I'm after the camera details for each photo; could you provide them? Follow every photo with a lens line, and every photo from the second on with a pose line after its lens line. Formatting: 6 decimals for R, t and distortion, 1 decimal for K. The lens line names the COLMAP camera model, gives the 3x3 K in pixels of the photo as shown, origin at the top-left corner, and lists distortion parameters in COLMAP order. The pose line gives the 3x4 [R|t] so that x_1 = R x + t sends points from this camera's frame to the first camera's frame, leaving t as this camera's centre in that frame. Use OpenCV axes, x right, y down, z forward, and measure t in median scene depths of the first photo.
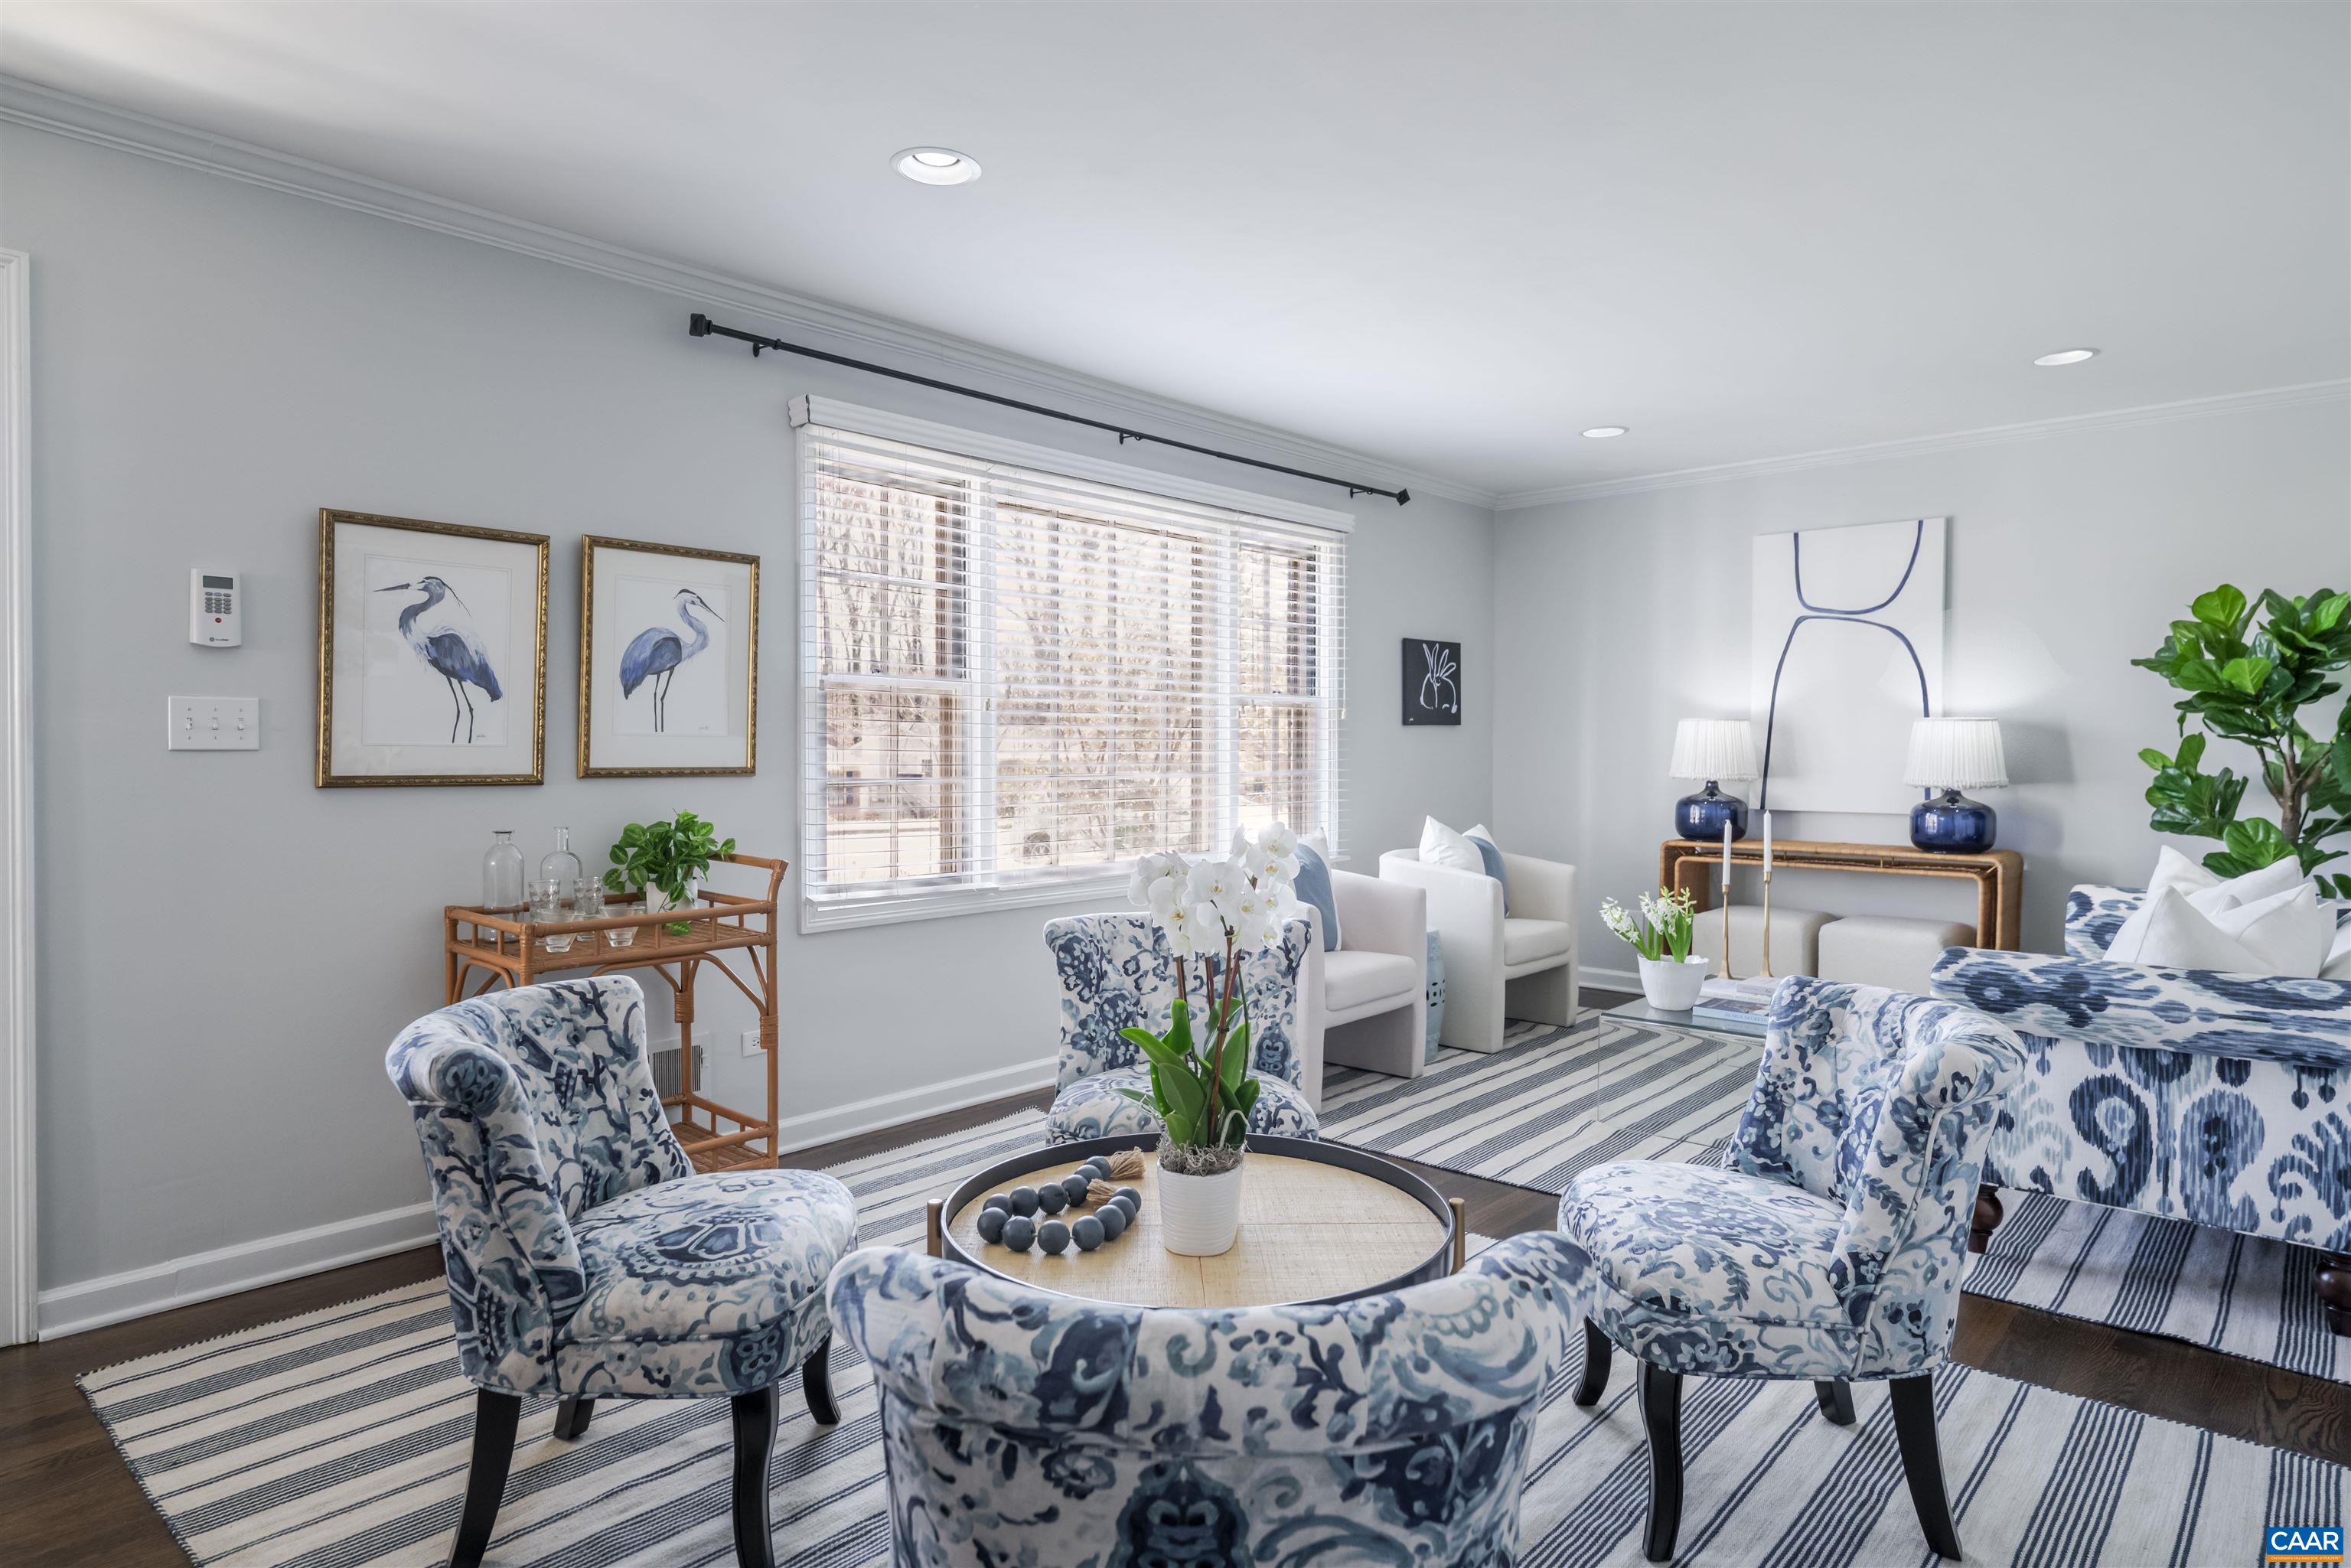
lens RADIAL K [[1349.1, 0, 1160.9], [0, 1349.1, 756.5], [0, 0, 1]] dist [-0.001256, -0.000643]
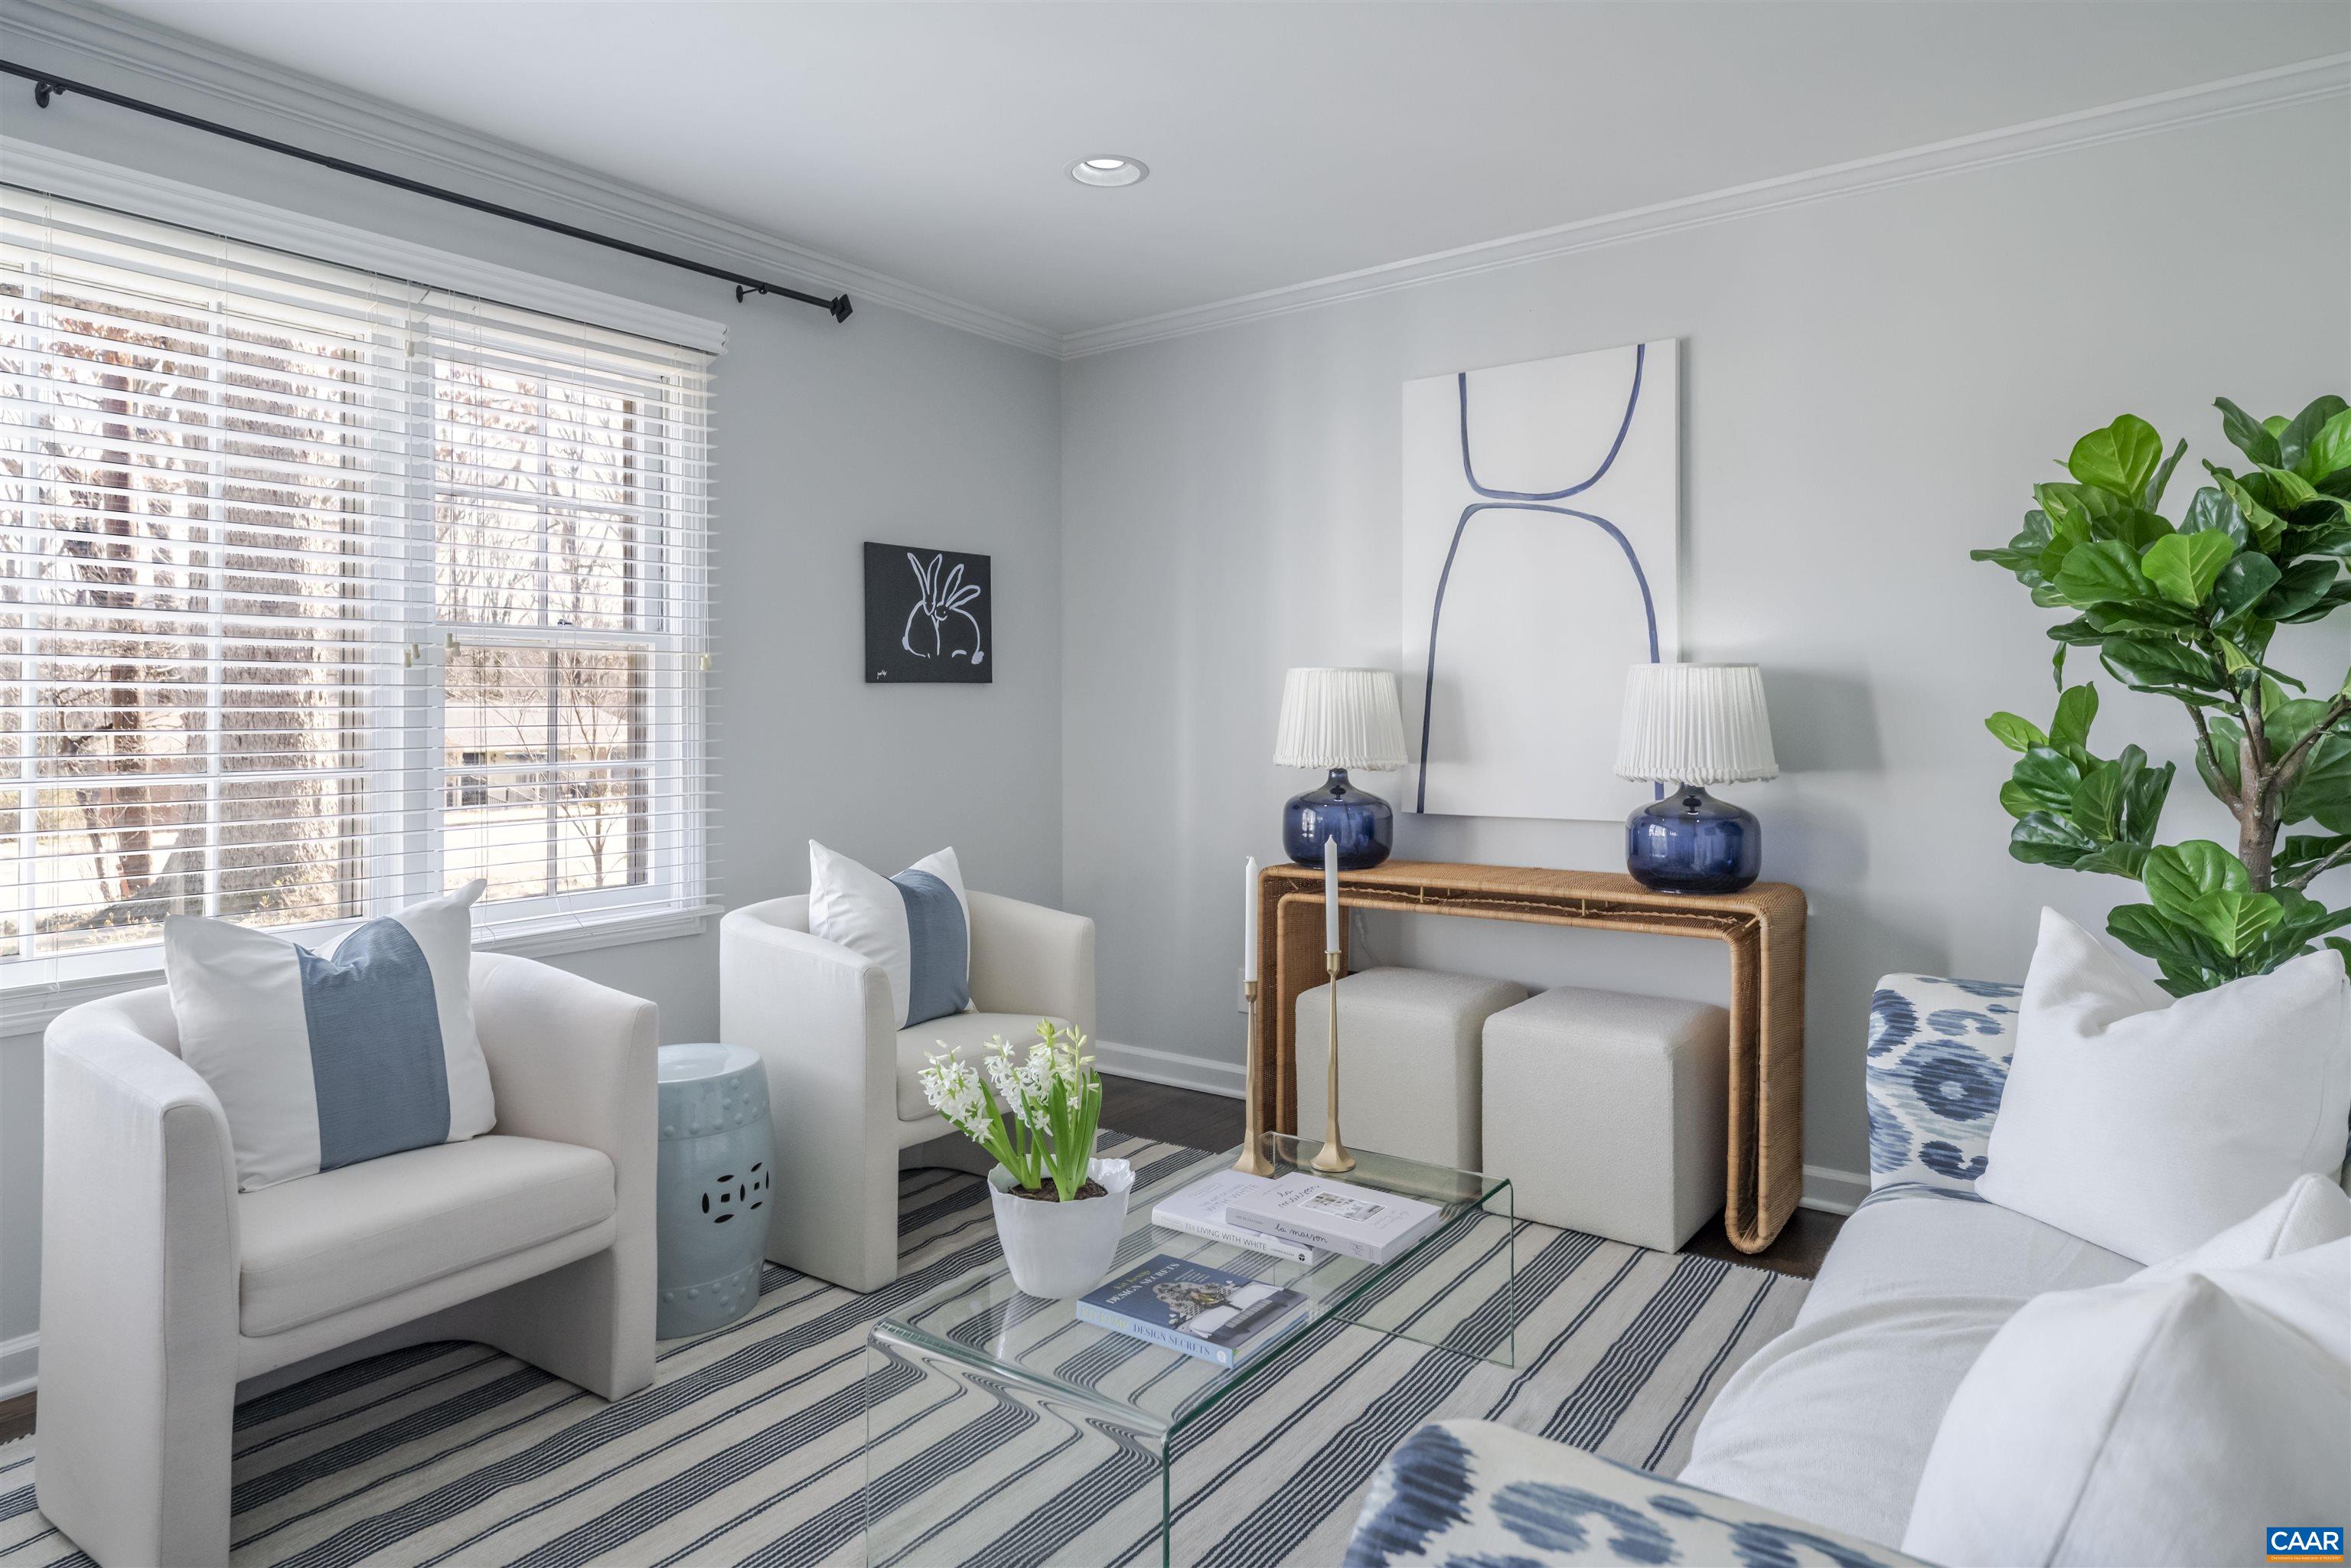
lens RADIAL K [[1383.1, 0, 1168.5], [0, 1383.1, 681.6], [0, 0, 1]] dist [0.001263, 0.000601]
pose [[0.994115, -0.004068, 0.108256, 0.310144], [0.007647, 0.999437, -0.032670, -0.002417], [-0.108062, 0.033306, 0.993586, 0.443360]]
